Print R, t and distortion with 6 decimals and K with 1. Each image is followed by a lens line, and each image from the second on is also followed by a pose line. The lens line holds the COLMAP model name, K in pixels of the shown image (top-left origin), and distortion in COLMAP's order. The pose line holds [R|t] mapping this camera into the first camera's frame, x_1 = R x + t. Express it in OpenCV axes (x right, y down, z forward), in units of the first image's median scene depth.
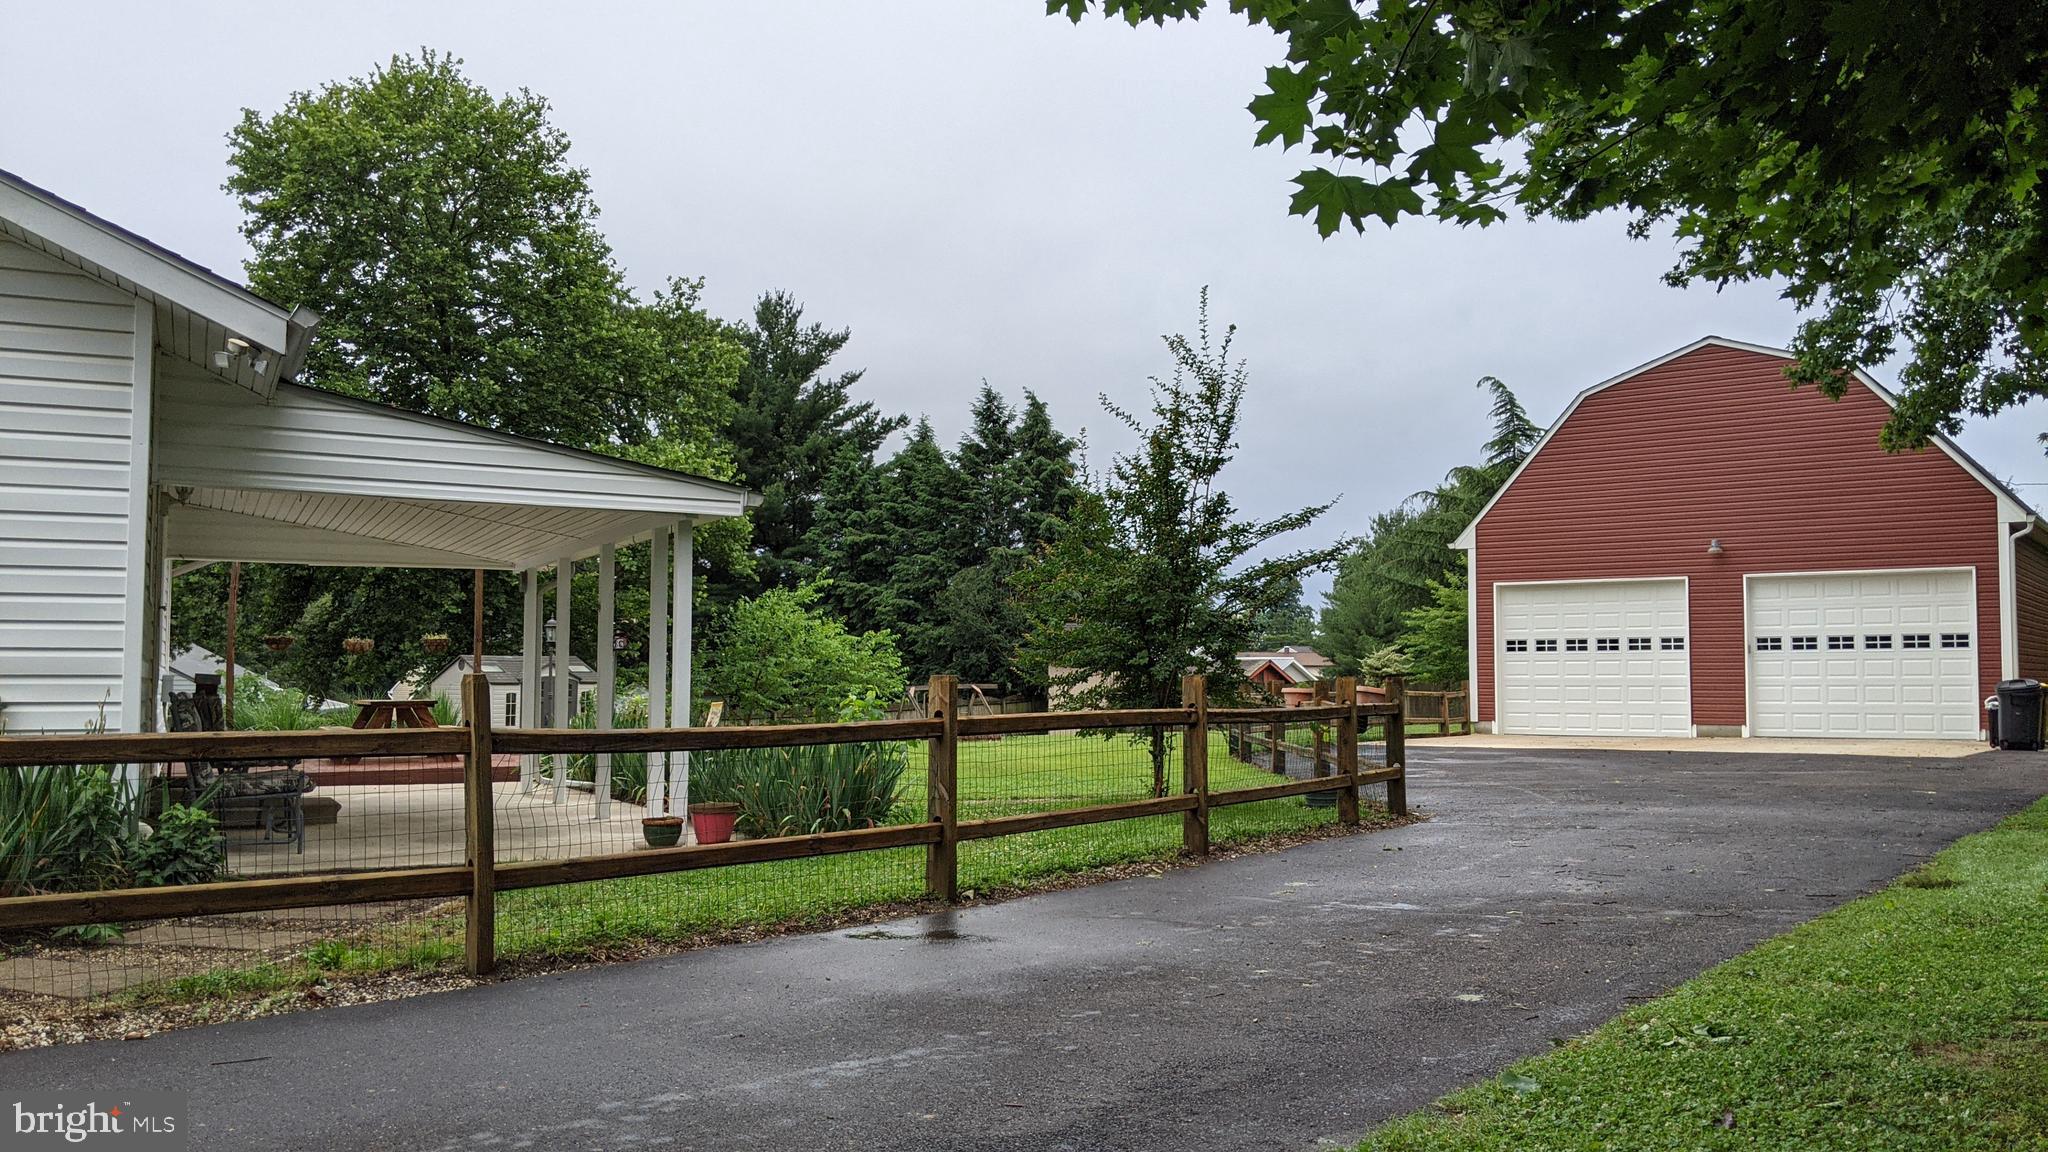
lens RADIAL K [[1615.1, 0, 1024.0], [0, 1615.1, 576.0], [0, 0, 1]] dist [0.074602, -0.156253]
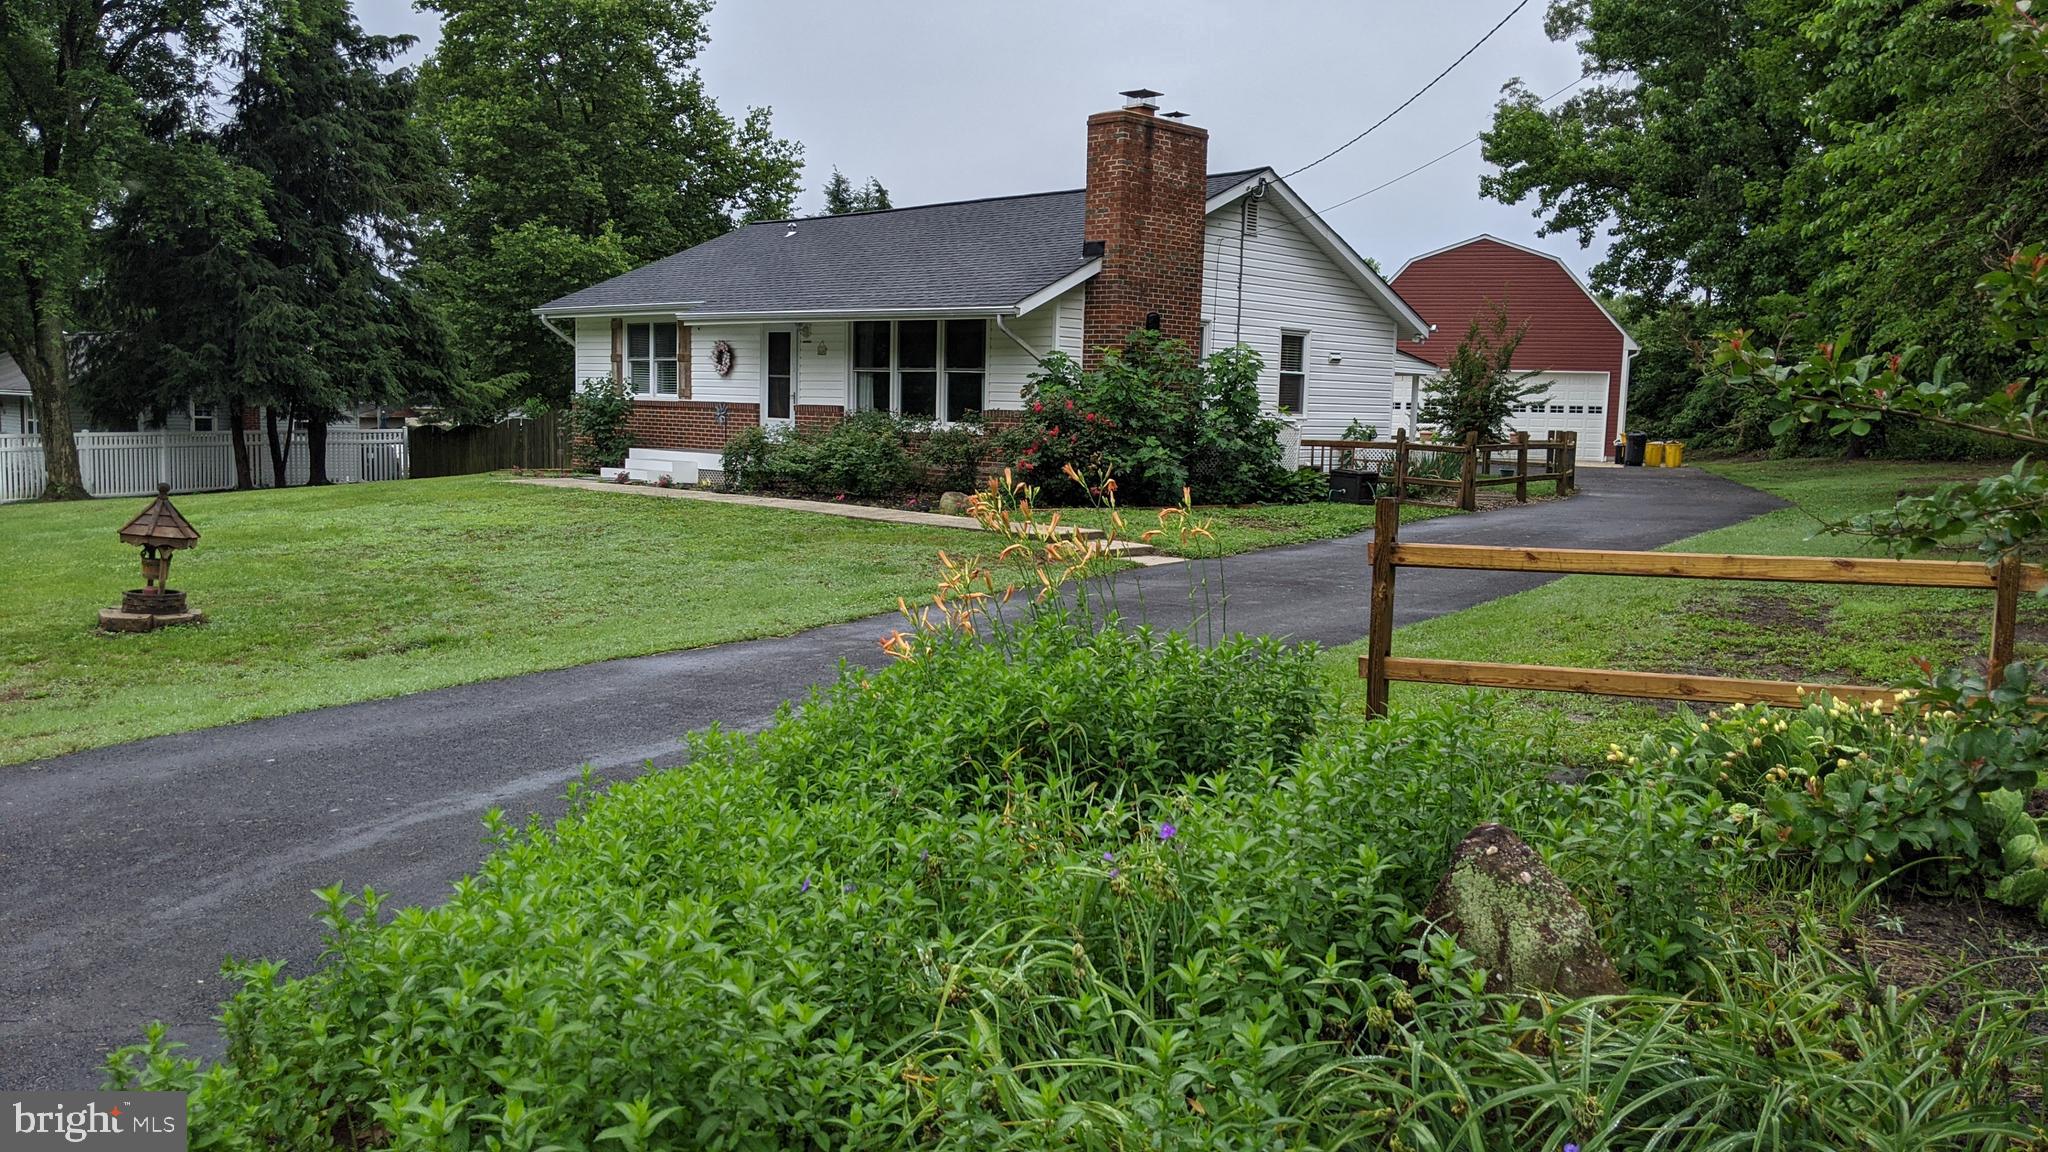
lens RADIAL K [[1592.3, 0, 1076.4], [0, 1592.3, 581.1], [0, 0, 1]] dist [0.067932, -0.127094]
pose [[0.939278, -0.010775, 0.342987, -0.286029], [-0.047674, 0.985717, 0.161523, -0.016301], [-0.339829, -0.168067, 0.925348, -0.253003]]
